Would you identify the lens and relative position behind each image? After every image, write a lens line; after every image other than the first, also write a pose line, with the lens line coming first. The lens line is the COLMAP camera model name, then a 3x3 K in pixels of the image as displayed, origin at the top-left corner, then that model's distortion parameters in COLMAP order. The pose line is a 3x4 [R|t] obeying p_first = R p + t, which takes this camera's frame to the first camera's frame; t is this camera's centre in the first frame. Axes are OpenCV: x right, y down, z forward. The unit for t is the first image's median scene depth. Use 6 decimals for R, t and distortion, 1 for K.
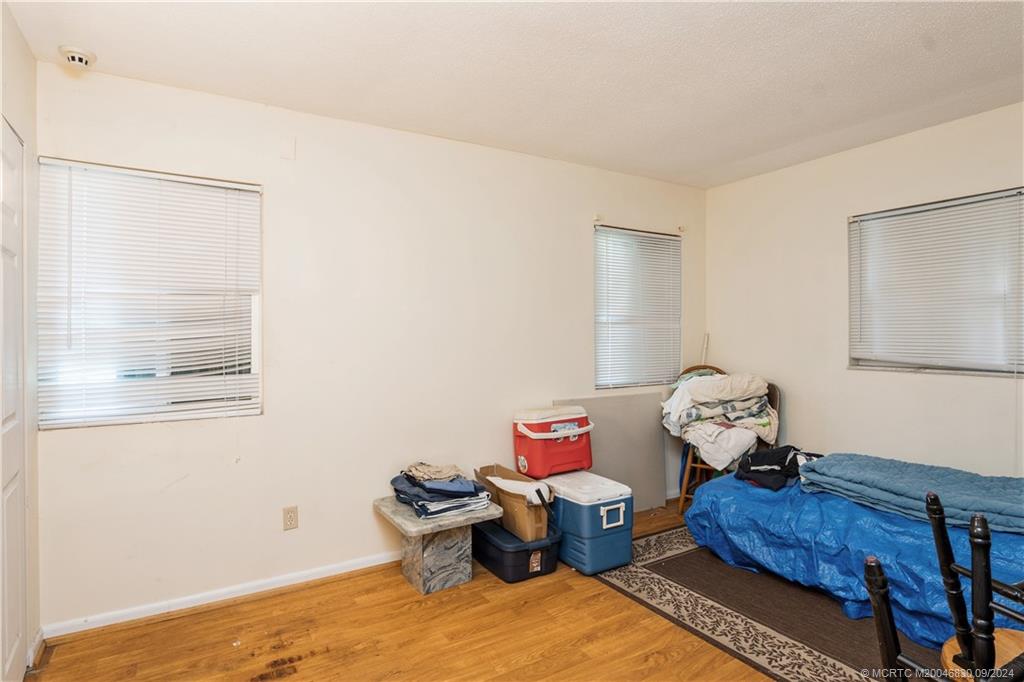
lens RADIAL K [[557.8, 0, 517.0], [0, 557.8, 338.3], [0, 0, 1]] dist [-0.027812, 0.001275]
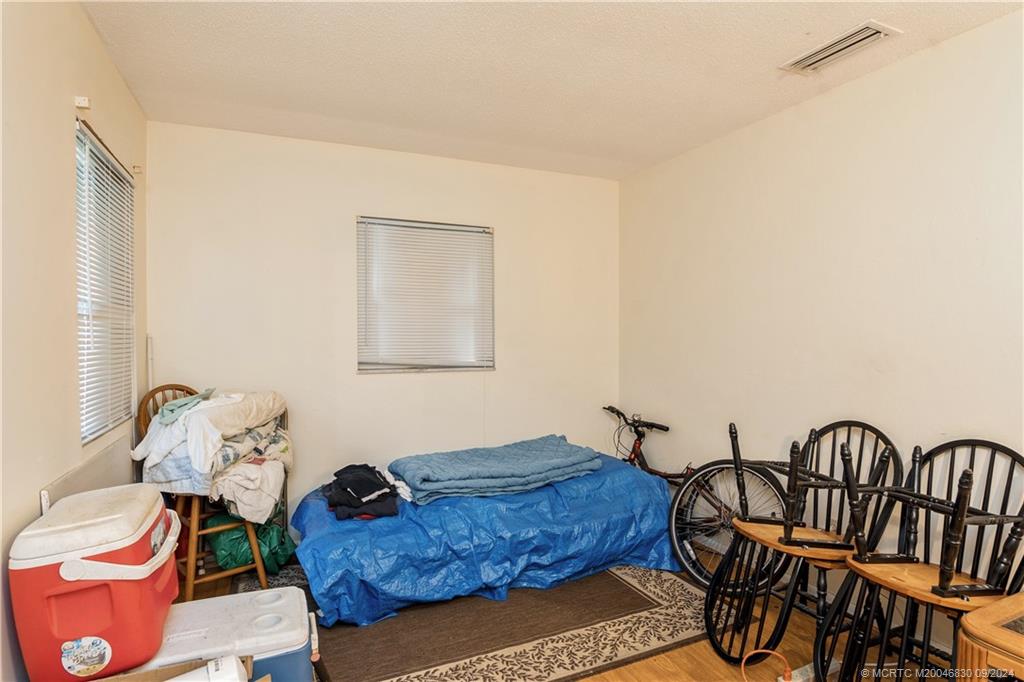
lens RADIAL K [[546.5, 0, 515.4], [0, 546.5, 355.1], [0, 0, 1]] dist [-0.048360, 0.000133]
pose [[0.110463, -0.030107, 0.993424, -0.347899], [0.006050, 0.999543, 0.029620, -0.003960], [-0.993862, 0.002738, 0.110595, 0.685510]]
